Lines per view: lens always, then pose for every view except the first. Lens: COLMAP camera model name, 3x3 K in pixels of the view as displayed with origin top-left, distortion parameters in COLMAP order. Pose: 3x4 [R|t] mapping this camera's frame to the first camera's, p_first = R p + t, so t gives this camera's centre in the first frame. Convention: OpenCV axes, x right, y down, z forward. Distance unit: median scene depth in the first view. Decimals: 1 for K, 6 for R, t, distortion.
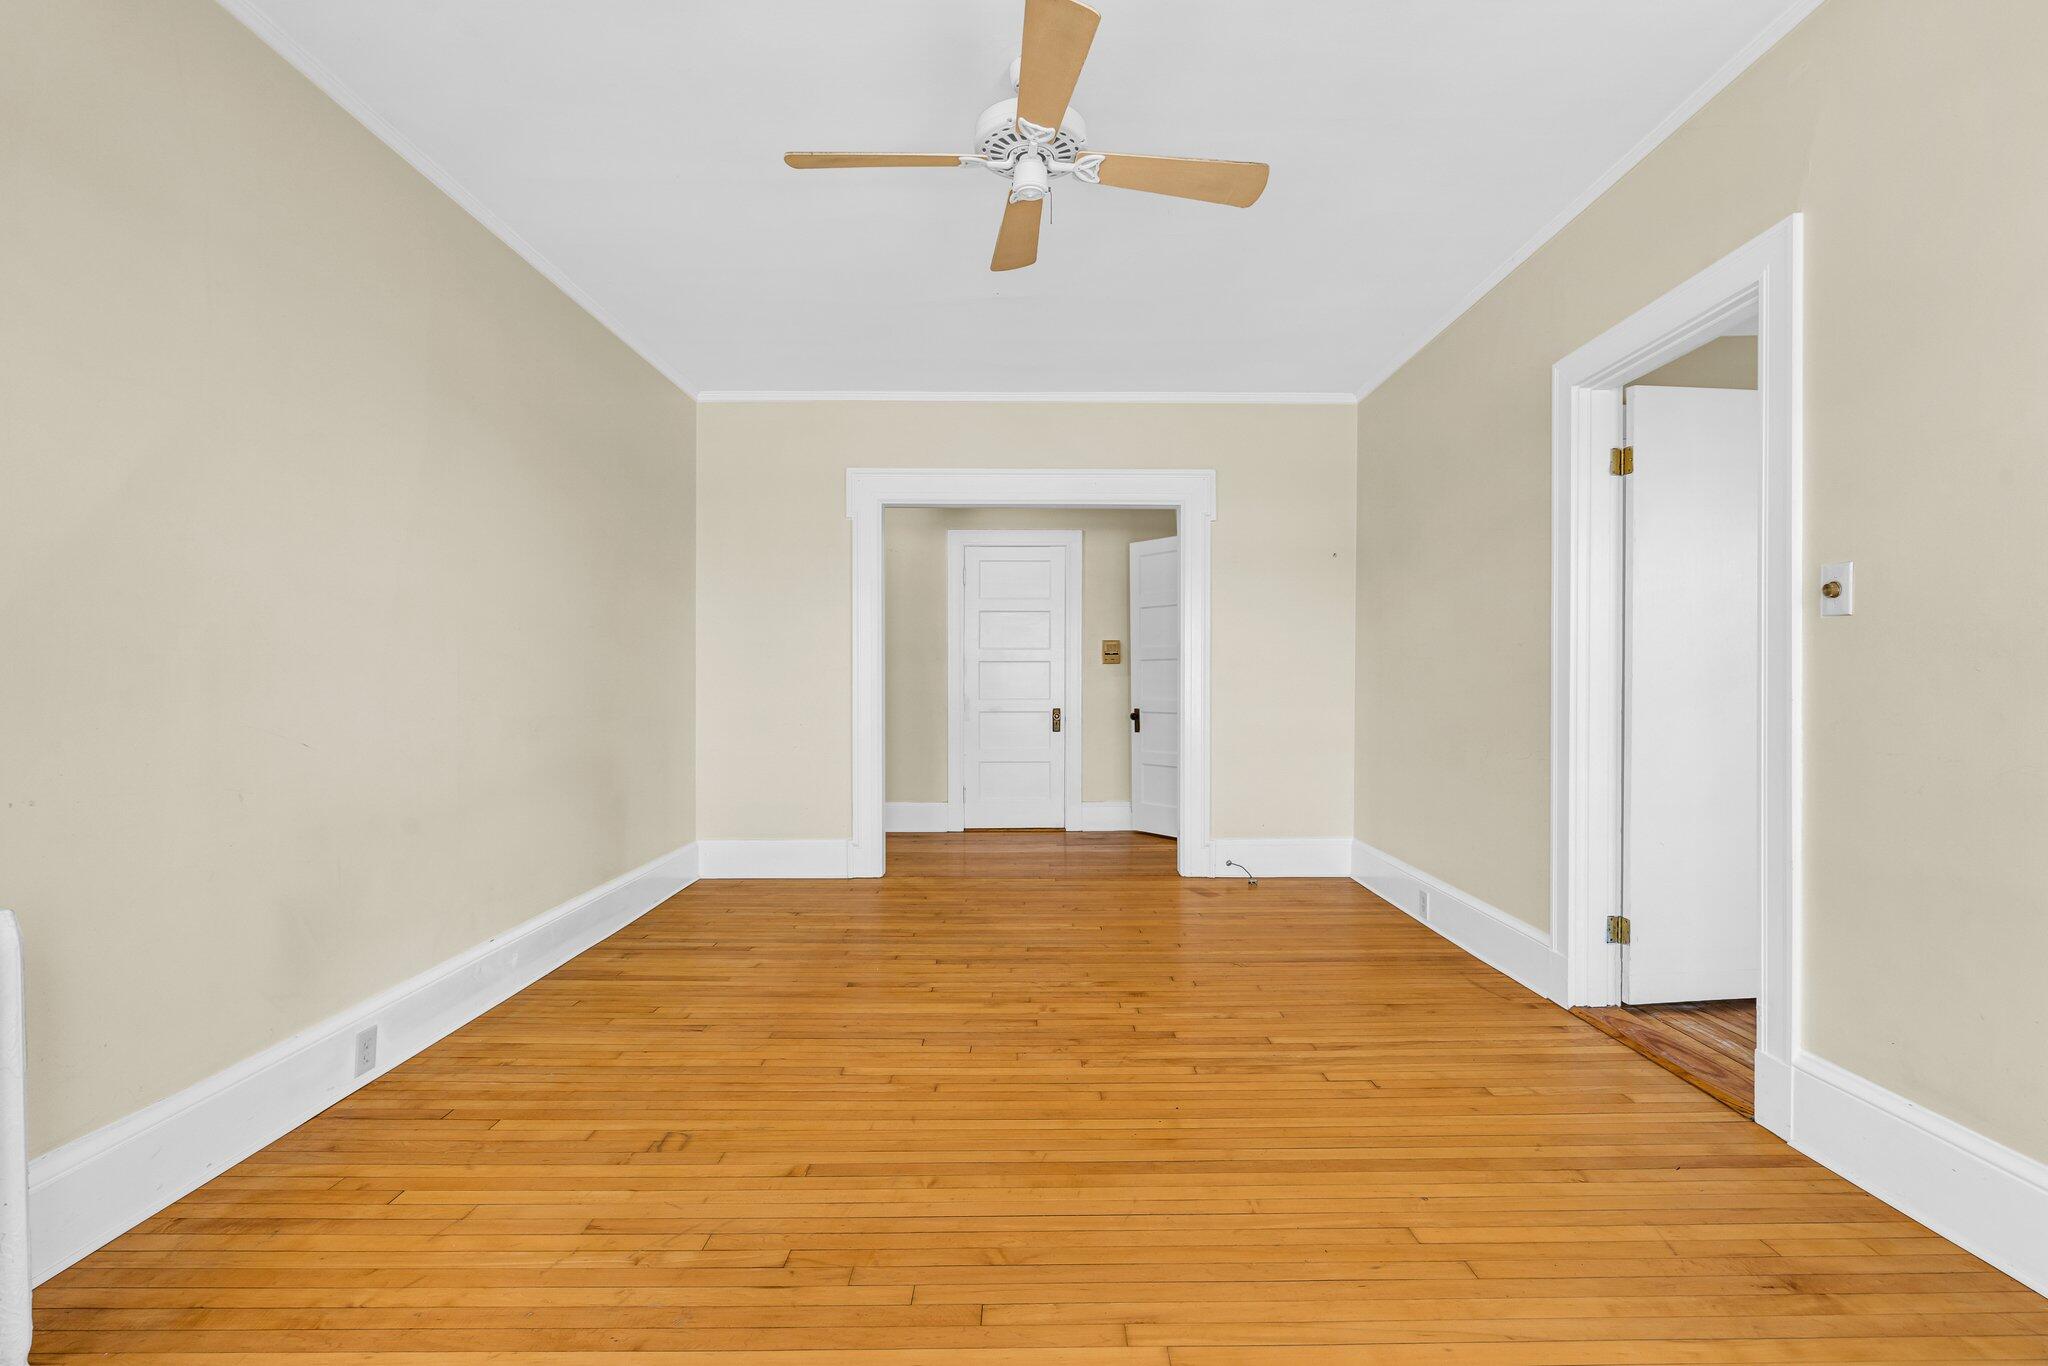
lens RADIAL K [[901.5, 0, 1025.9], [0, 901.5, 684.4], [0, 0, 1]] dist [-0.001133, 0.000510]
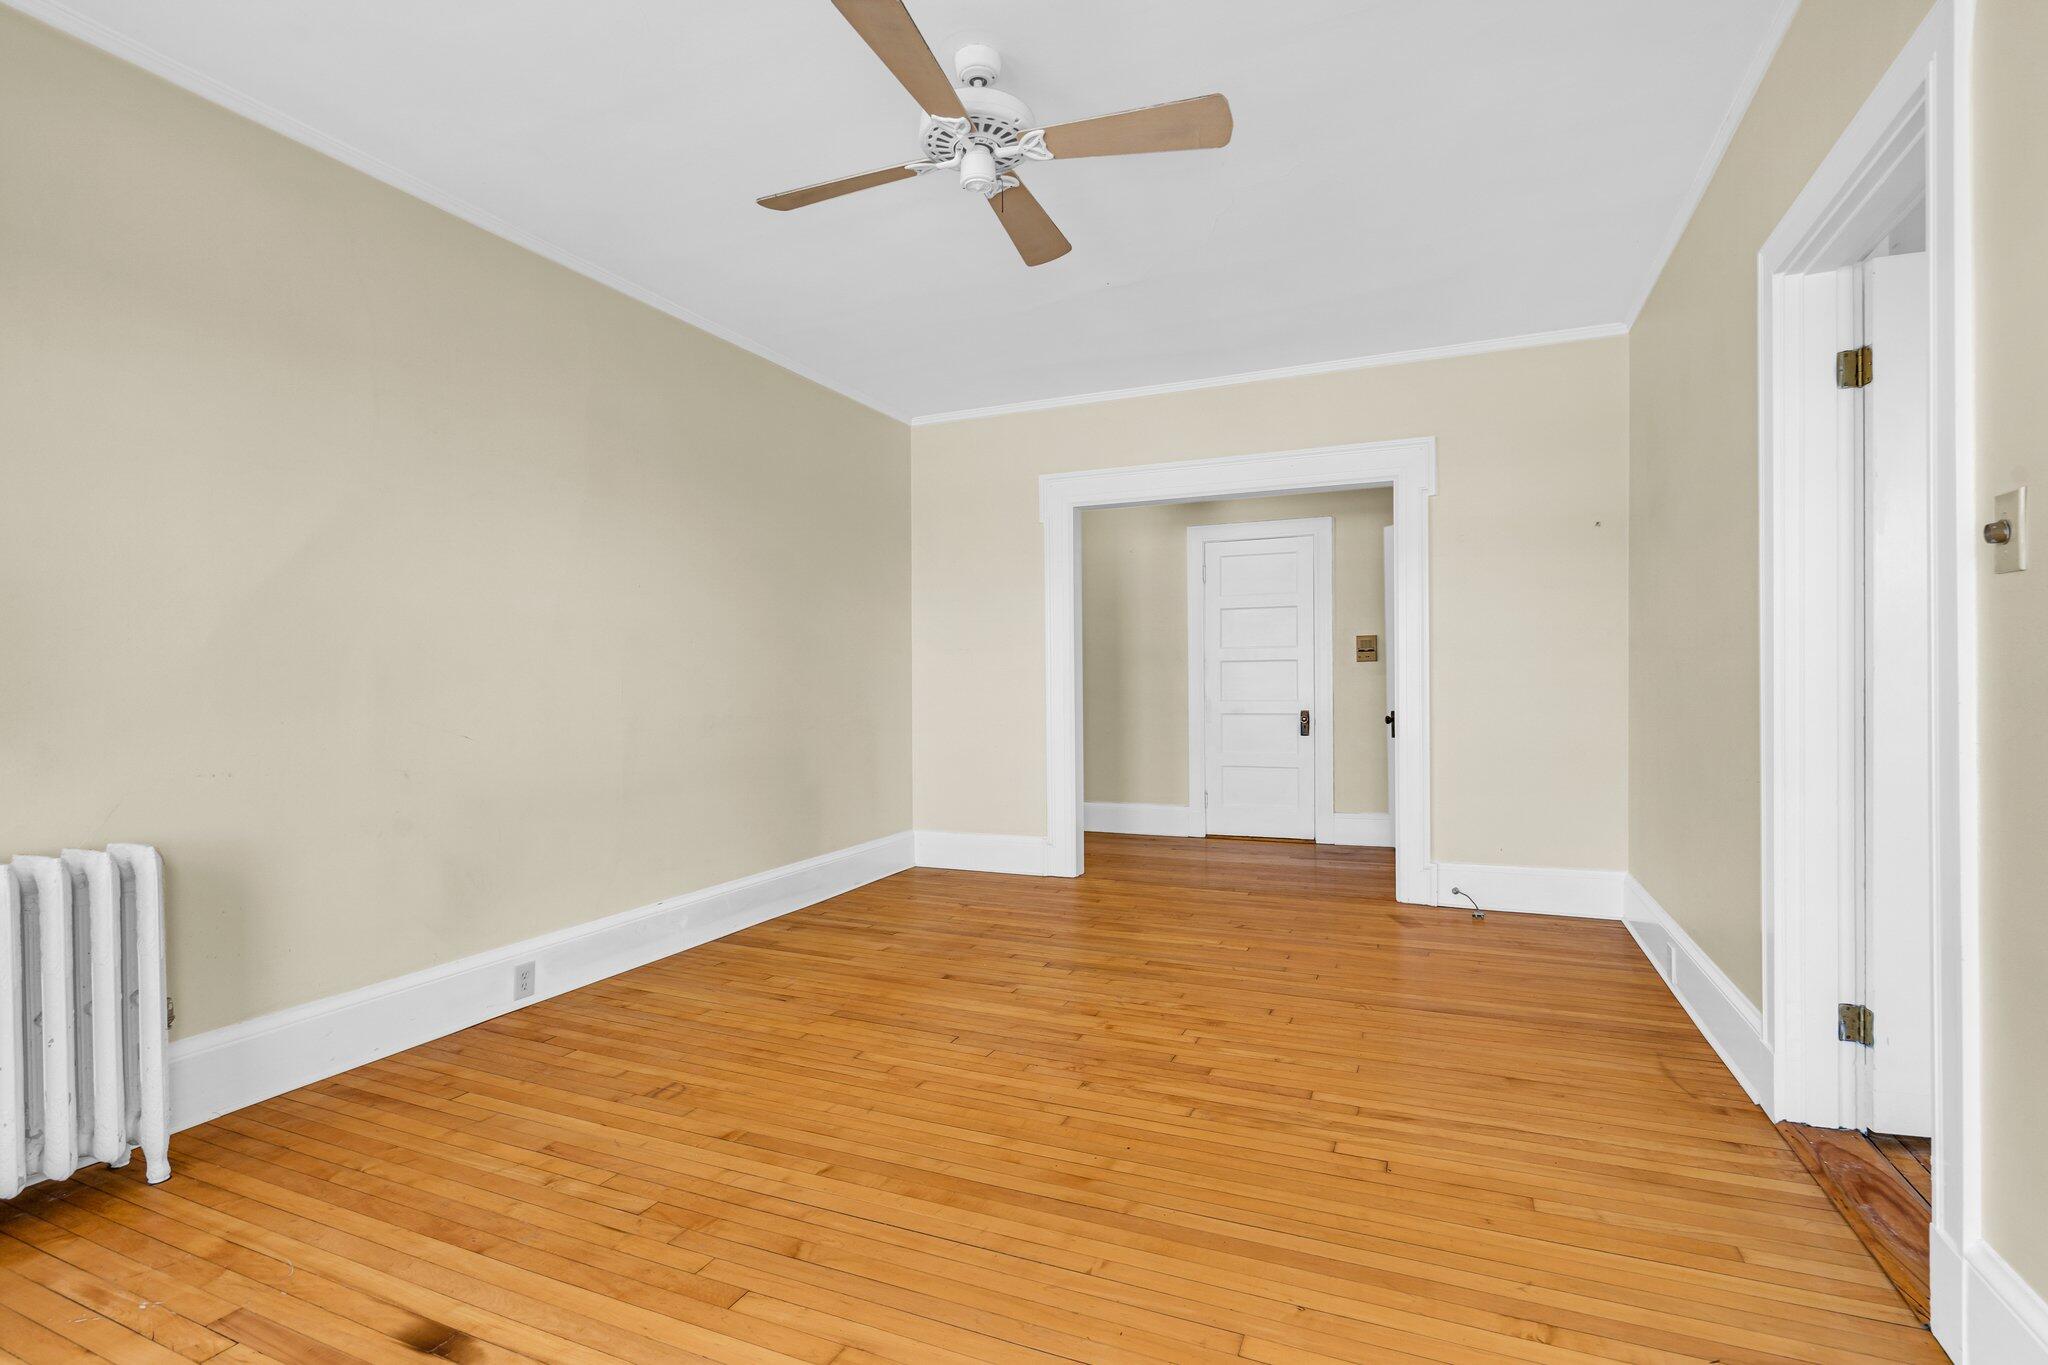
lens RADIAL K [[901.5, 0, 1025.9], [0, 901.5, 683.9], [0, 0, 1]] dist [-0.001133, 0.000510]
pose [[0.922394, -0.007822, -0.386170, 0.327314], [0.007154, 0.999969, -0.003167, 0.000505], [0.386183, 0.000158, 0.922422, 0.087773]]
